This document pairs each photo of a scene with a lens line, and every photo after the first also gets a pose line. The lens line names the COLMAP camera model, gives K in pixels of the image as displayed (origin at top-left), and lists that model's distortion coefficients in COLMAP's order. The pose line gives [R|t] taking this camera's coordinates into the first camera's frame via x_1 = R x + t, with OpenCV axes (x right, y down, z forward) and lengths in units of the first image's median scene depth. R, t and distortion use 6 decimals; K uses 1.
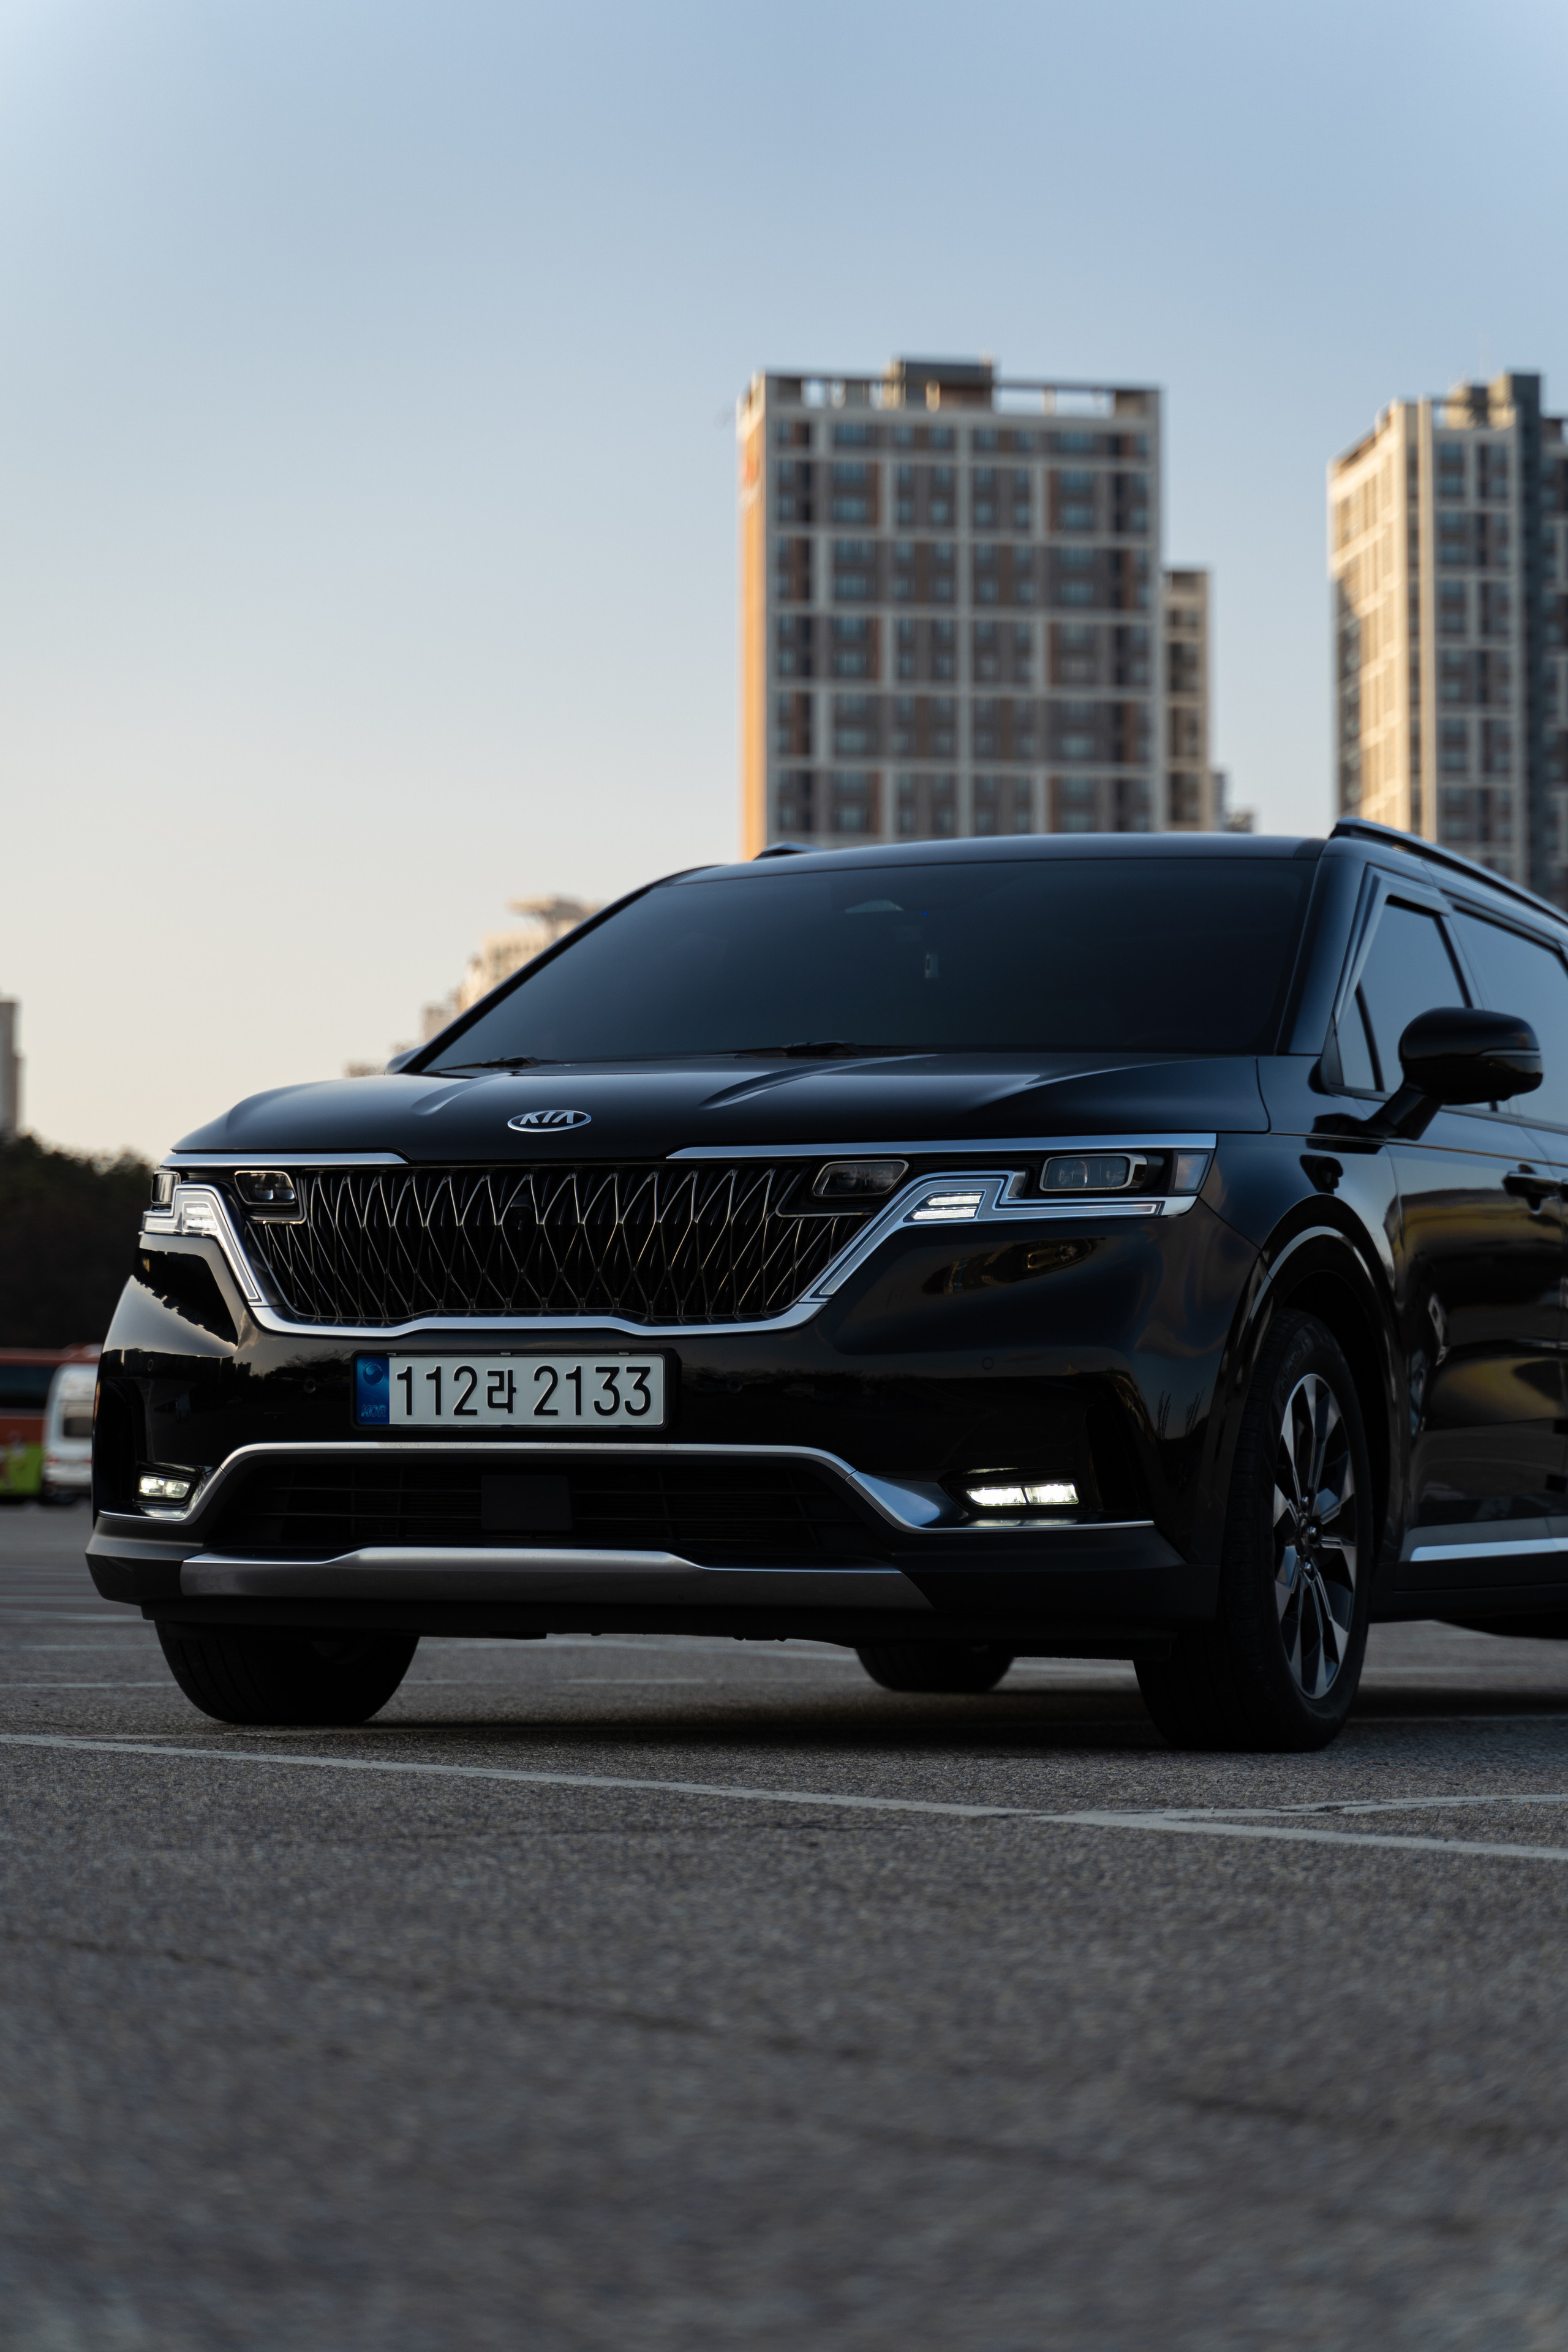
lens RADIAL K [[5163.2, 0, 779.4], [0, 5163.2, 1184.3], [0, 0, 1]] dist [0.039488, 0.000000]
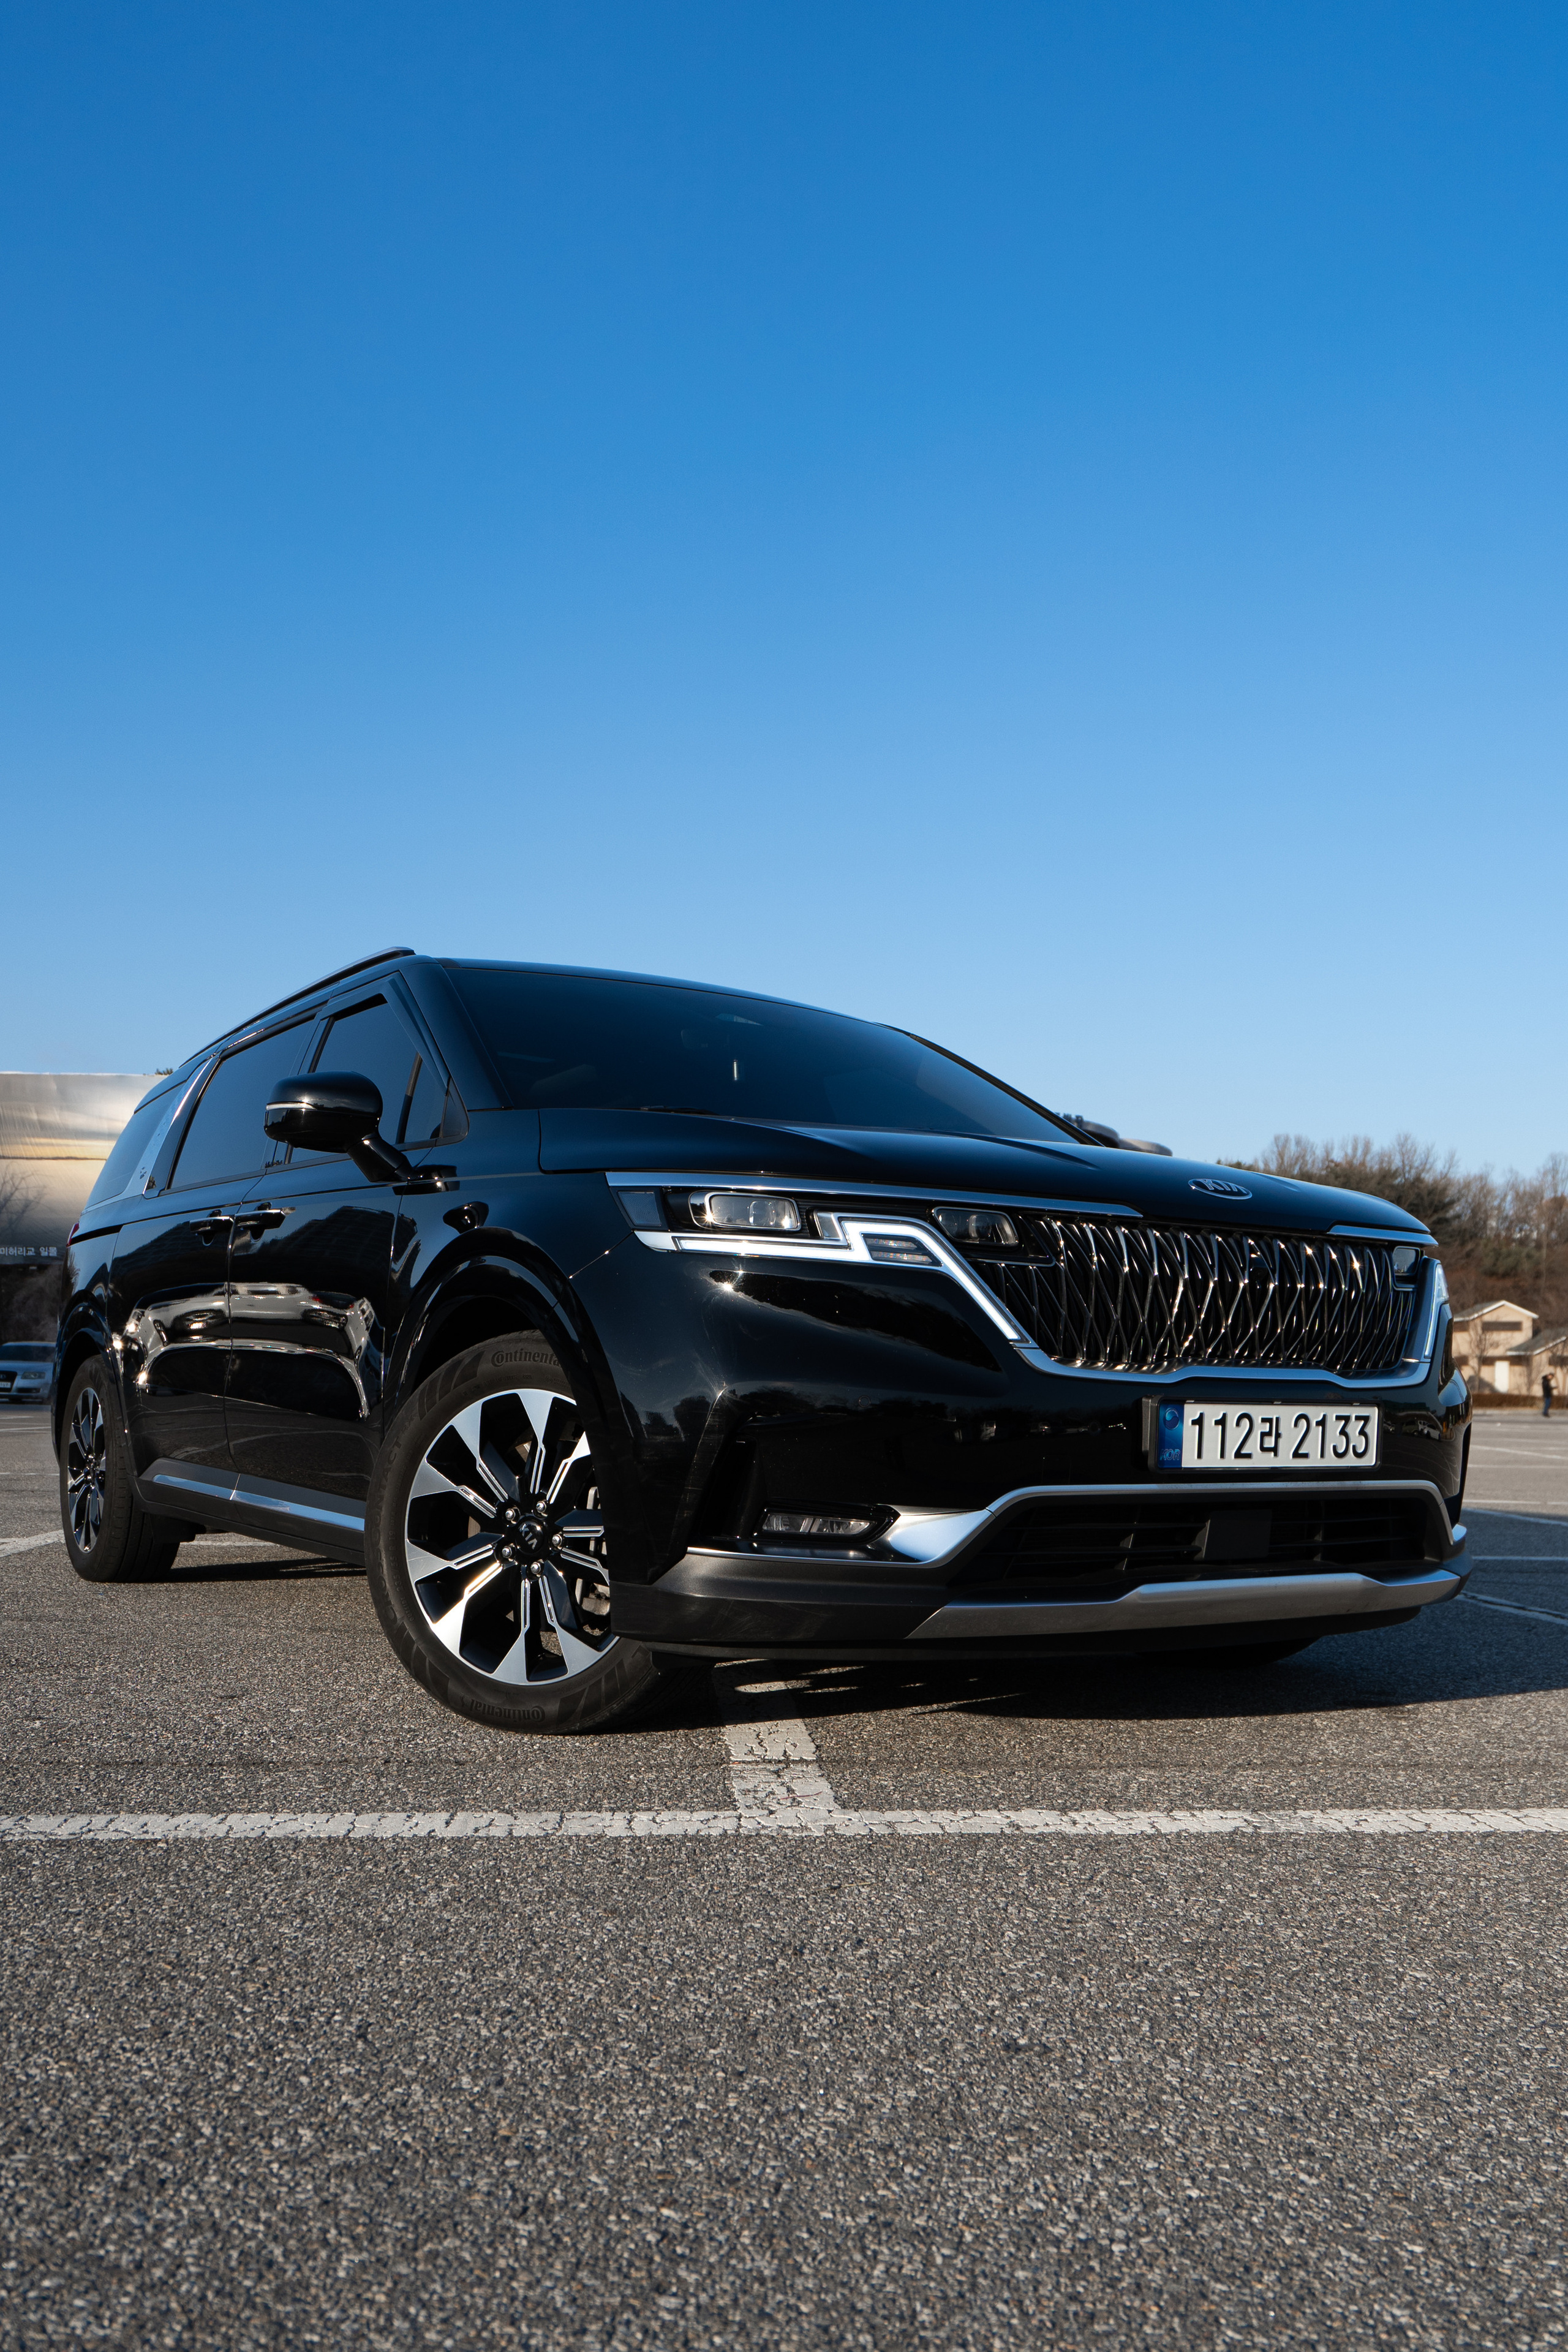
lens RADIAL K [[1955.0, 0, 834.1], [0, 1955.0, 1398.2], [0, 0, 1]] dist [0.021981, -0.006732]
pose [[0.534488, -0.002639, 0.845172, -0.452547], [-0.068374, 0.996582, 0.046352, 0.019158], [-0.842406, -0.082563, 0.532481, 0.857718]]
